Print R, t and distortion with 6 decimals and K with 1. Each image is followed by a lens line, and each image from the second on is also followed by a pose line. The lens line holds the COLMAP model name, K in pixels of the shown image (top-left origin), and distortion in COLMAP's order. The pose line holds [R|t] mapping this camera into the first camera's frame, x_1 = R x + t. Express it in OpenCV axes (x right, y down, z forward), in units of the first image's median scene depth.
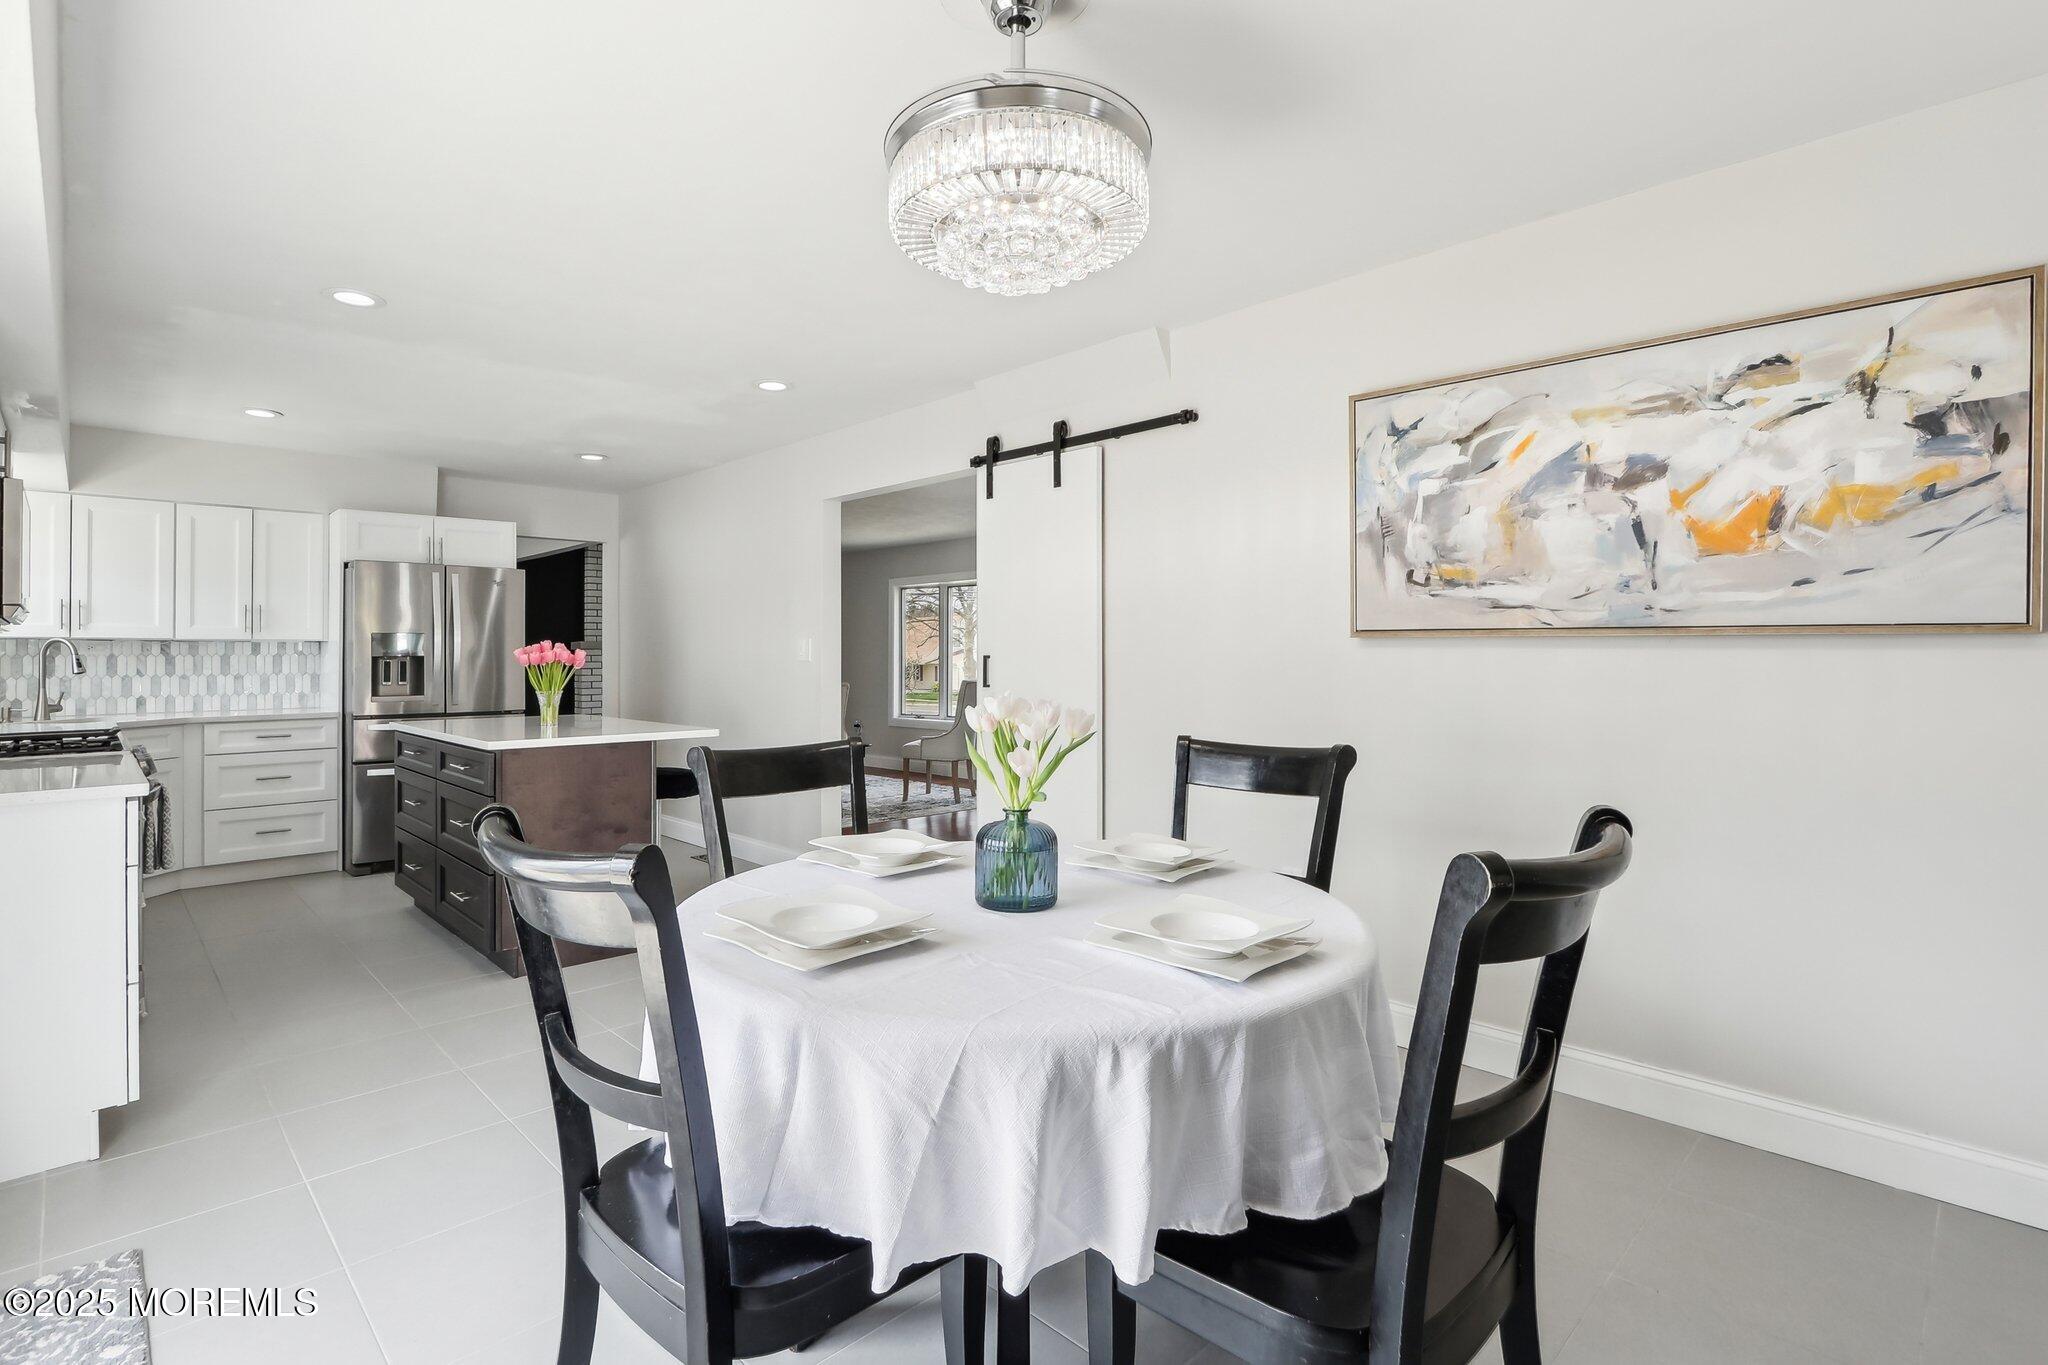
lens RADIAL K [[969.9, 0, 1009.8], [0, 969.9, 644.4], [0, 0, 1]] dist [-0.015161, 0.000309]
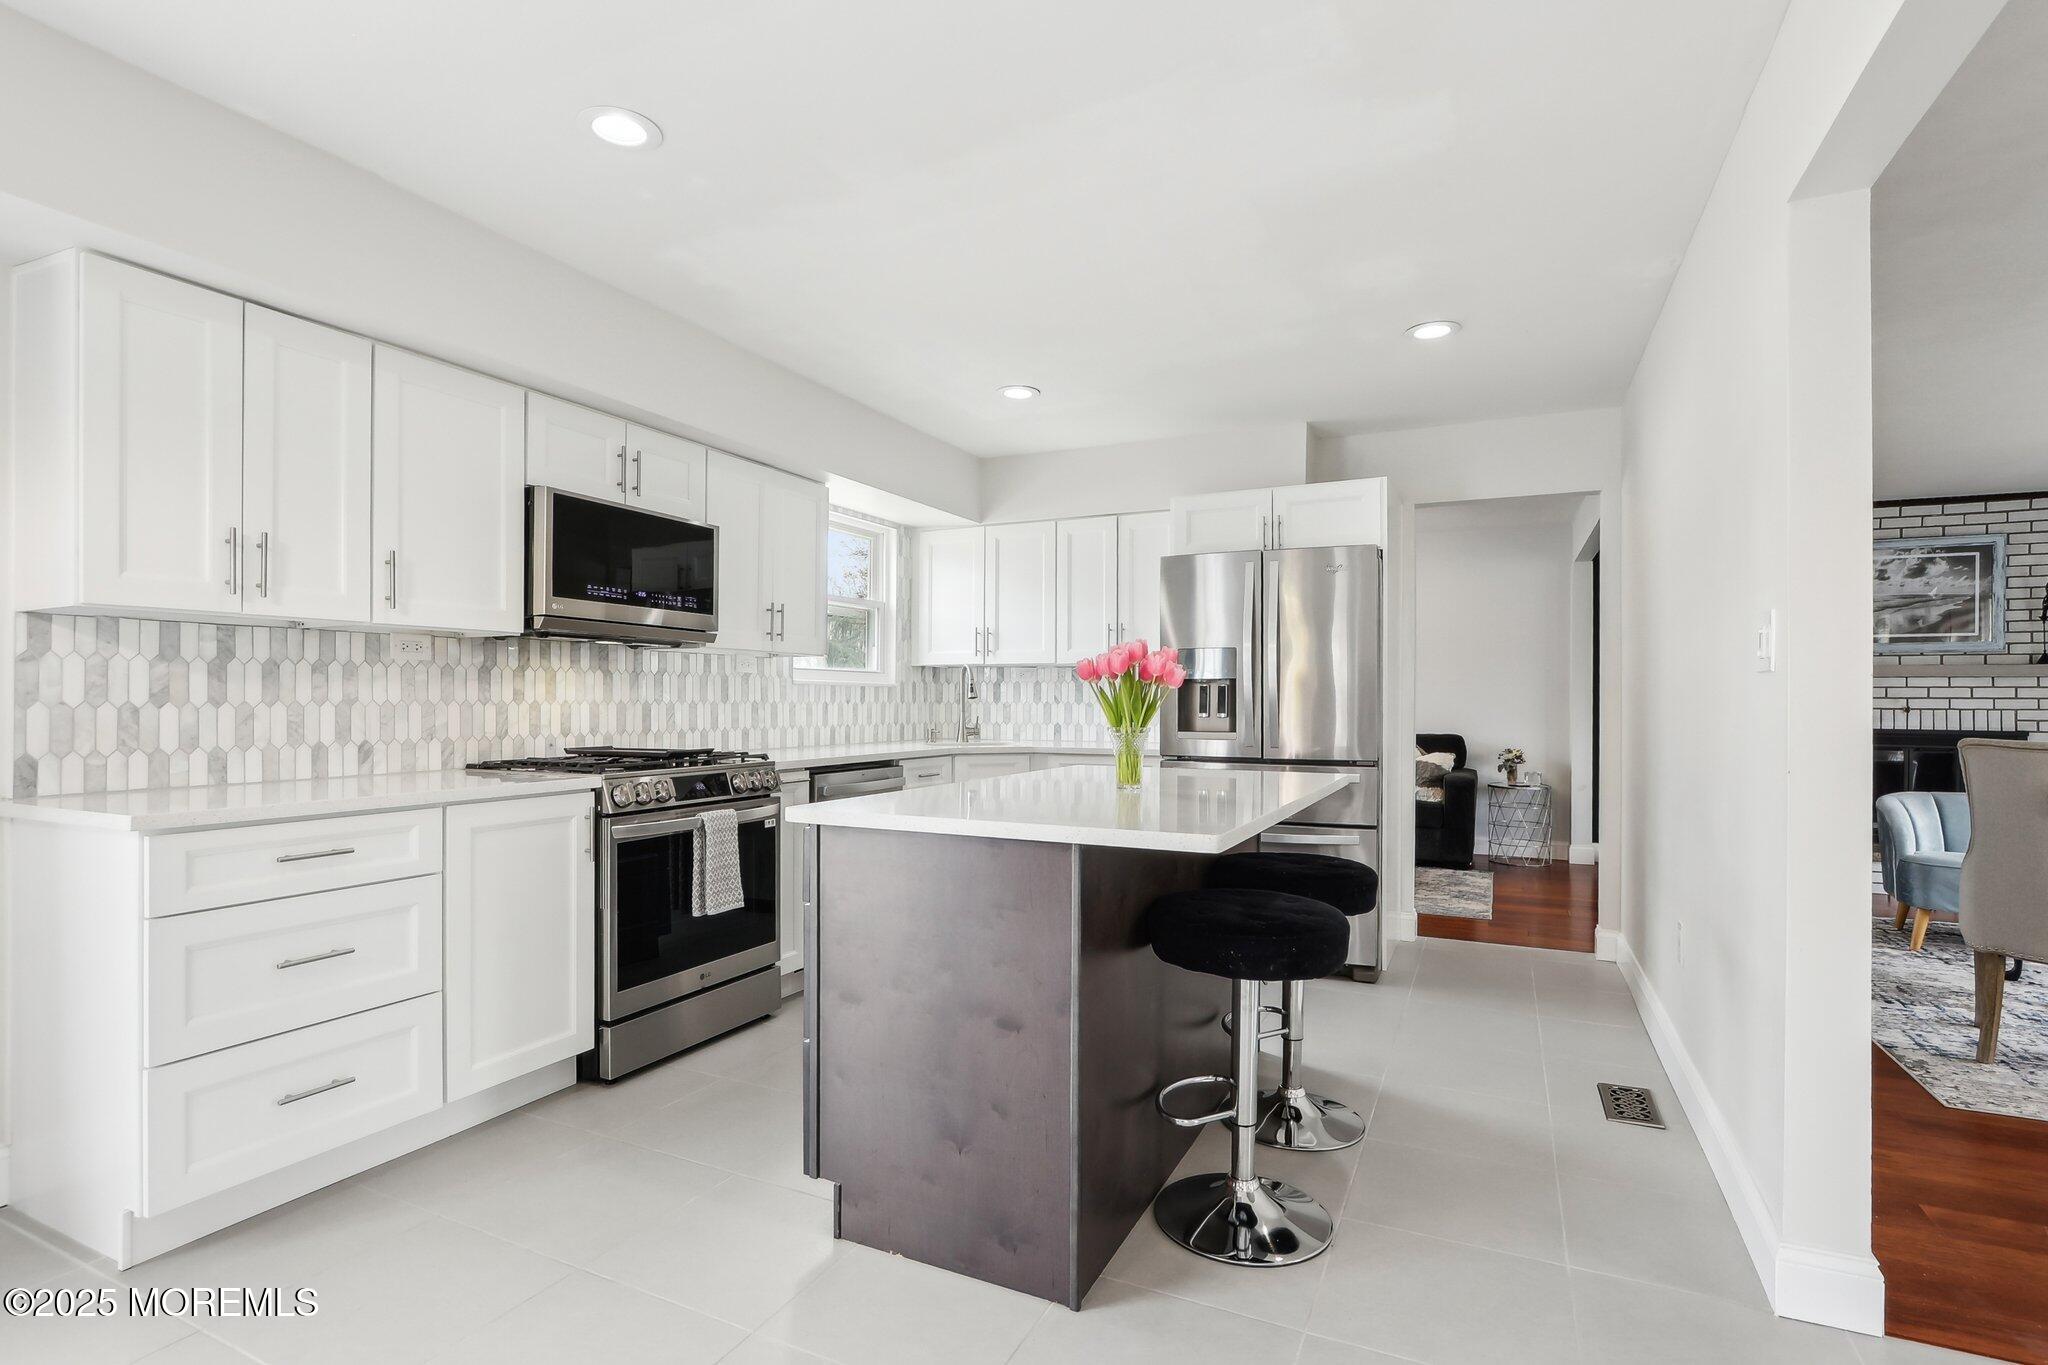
lens RADIAL K [[969.9, 0, 1024.6], [0, 969.9, 699.2], [0, 0, 1]] dist [-0.015161, 0.000309]
pose [[0.337090, 0.001648, -0.941471, 0.058960], [0.007286, 0.999964, 0.004359, 0.045440], [0.941444, -0.008329, 0.337066, 1.155352]]
